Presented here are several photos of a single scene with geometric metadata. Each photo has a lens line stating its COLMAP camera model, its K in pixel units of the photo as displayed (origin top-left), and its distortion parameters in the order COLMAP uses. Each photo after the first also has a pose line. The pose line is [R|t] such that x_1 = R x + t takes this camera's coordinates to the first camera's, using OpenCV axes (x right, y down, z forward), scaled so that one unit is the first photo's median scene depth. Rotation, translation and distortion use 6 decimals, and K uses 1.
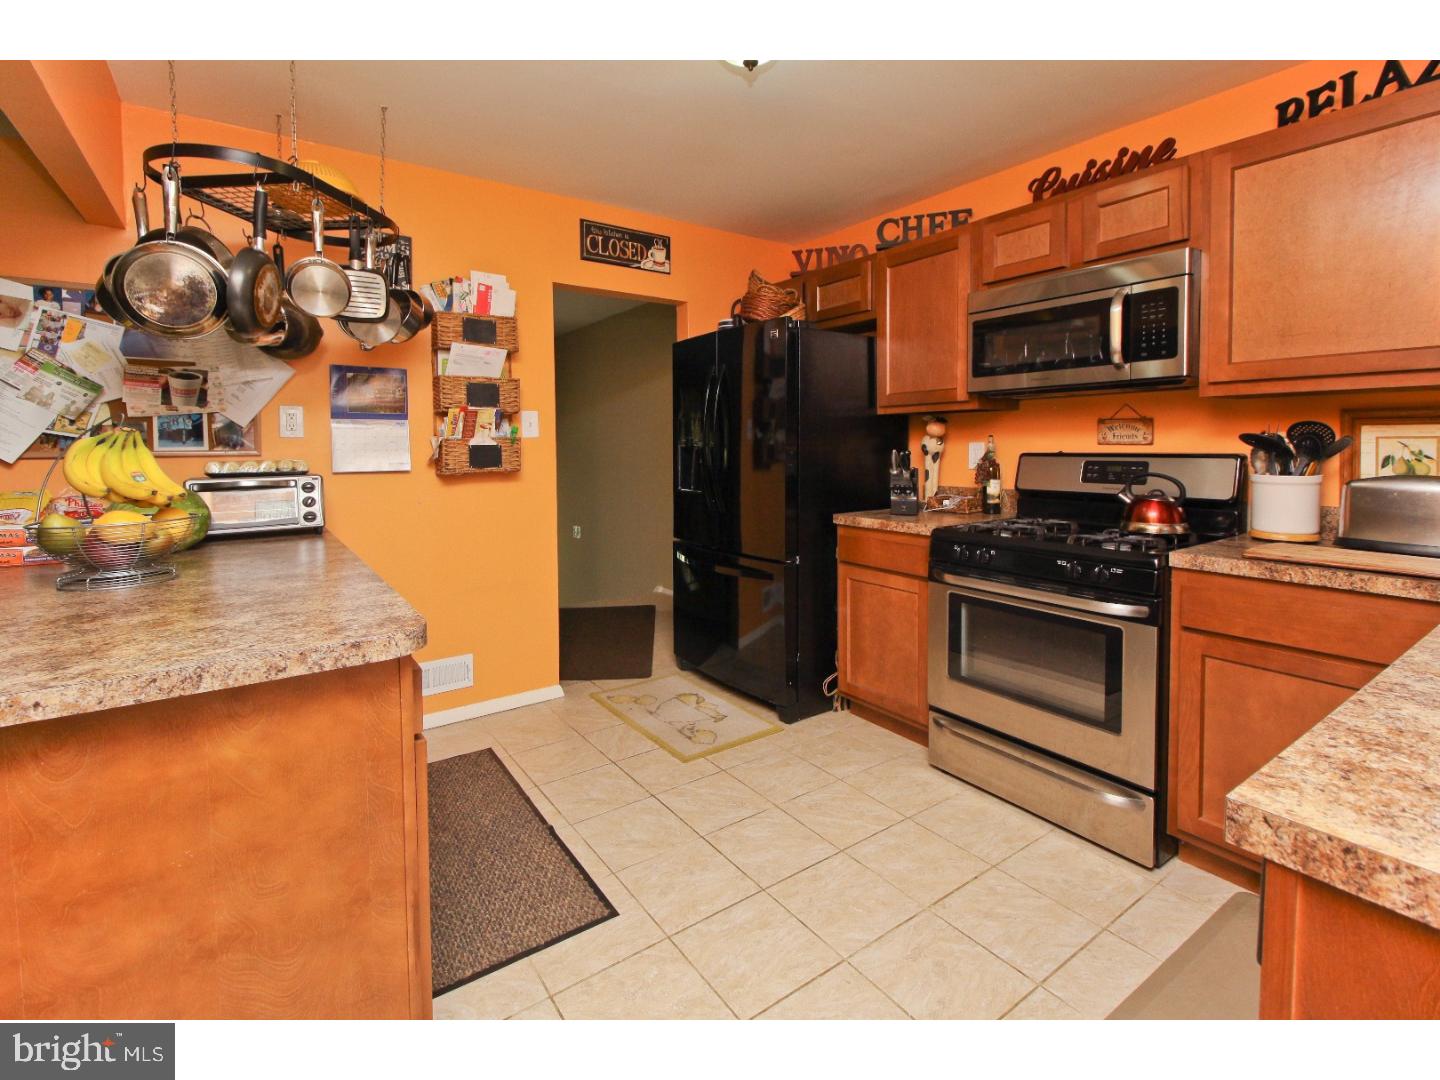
lens RADIAL K [[663.9, 0, 711.5], [0, 663.9, 466.5], [0, 0, 1]] dist [0.002116, -0.000657]
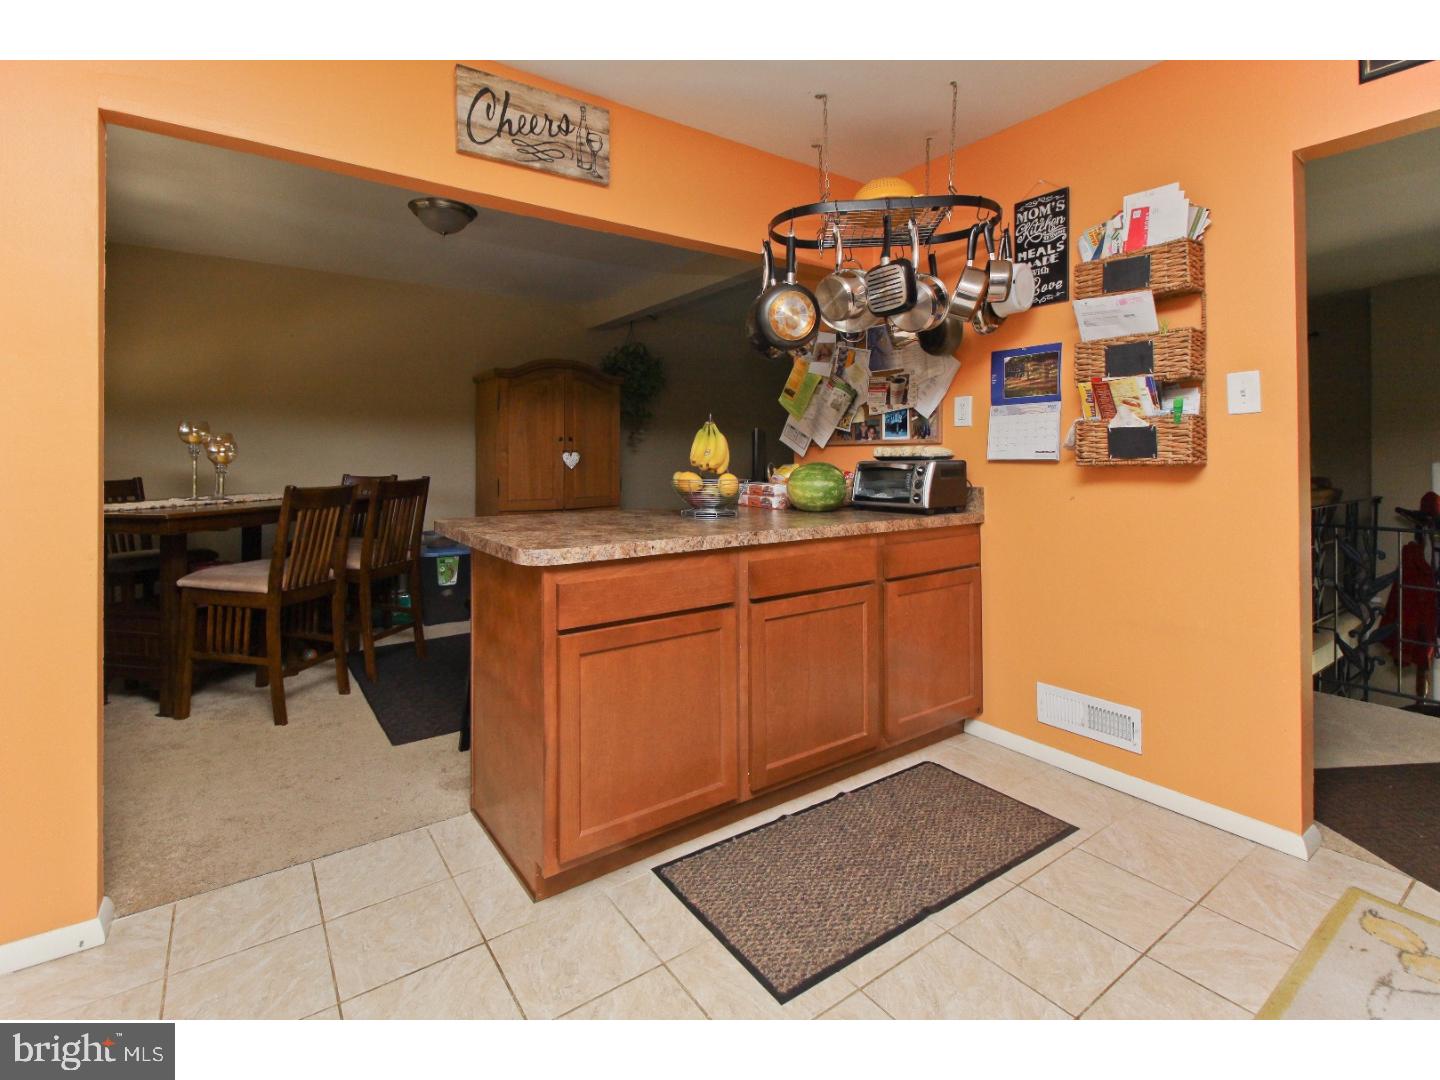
lens RADIAL K [[670.4, 0, 714.8], [0, 670.4, 453.8], [0, 0, 1]] dist [-0.000701, -0.000563]
pose [[0.002302, 0.004315, -0.999988, 0.435995], [-0.025366, 0.999669, 0.004255, 0.006127], [0.999676, 0.025356, 0.002411, 0.589775]]
